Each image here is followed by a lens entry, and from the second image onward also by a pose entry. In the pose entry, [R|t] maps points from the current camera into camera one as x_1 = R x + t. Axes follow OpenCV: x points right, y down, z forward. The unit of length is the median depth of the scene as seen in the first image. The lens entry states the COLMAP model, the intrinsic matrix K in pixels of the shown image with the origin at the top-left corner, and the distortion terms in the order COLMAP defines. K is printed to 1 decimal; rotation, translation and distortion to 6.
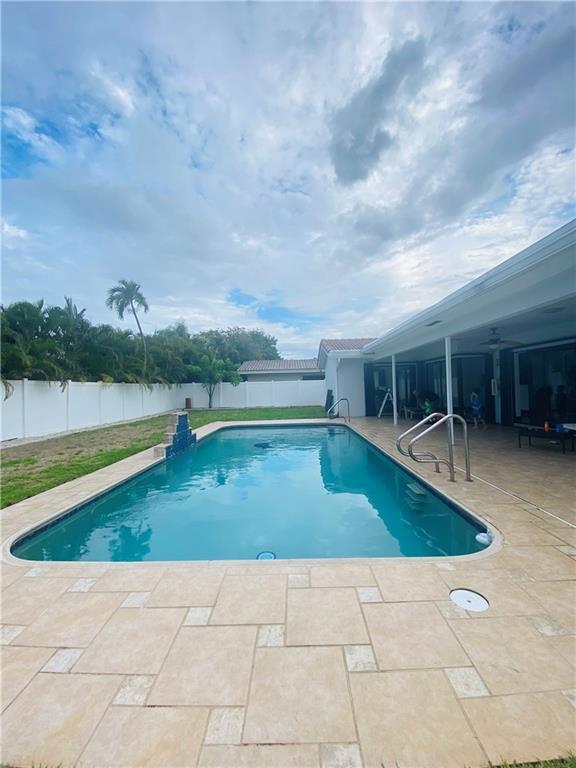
lens RADIAL K [[308.6, 0, 288.0], [0, 308.6, 384.0], [0, 0, 1]] dist [0.022225, -0.023058]
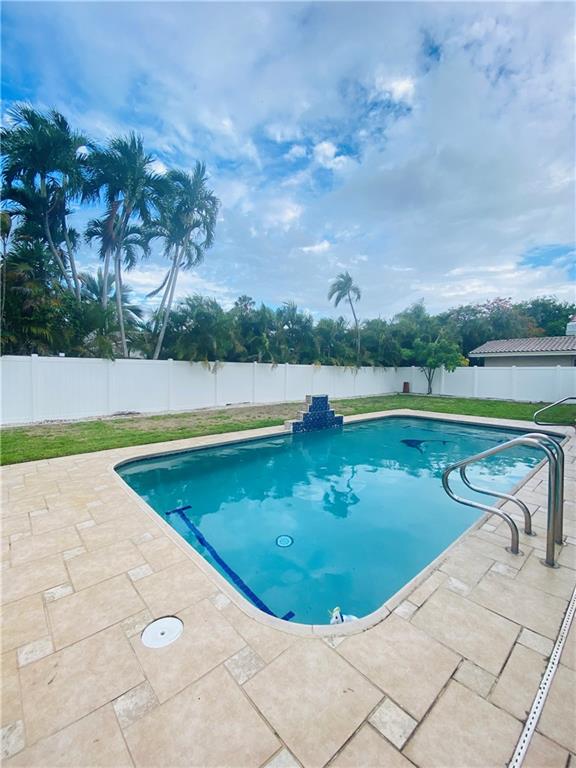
lens RADIAL K [[308.6, 0, 289.4], [0, 308.6, 376.5], [0, 0, 1]] dist [0.029587, -0.023124]
pose [[0.684430, 0.047791, -0.727511, 0.179116], [-0.023155, 0.998771, 0.043827, -0.008059], [0.728711, -0.013151, 0.684695, 0.083780]]
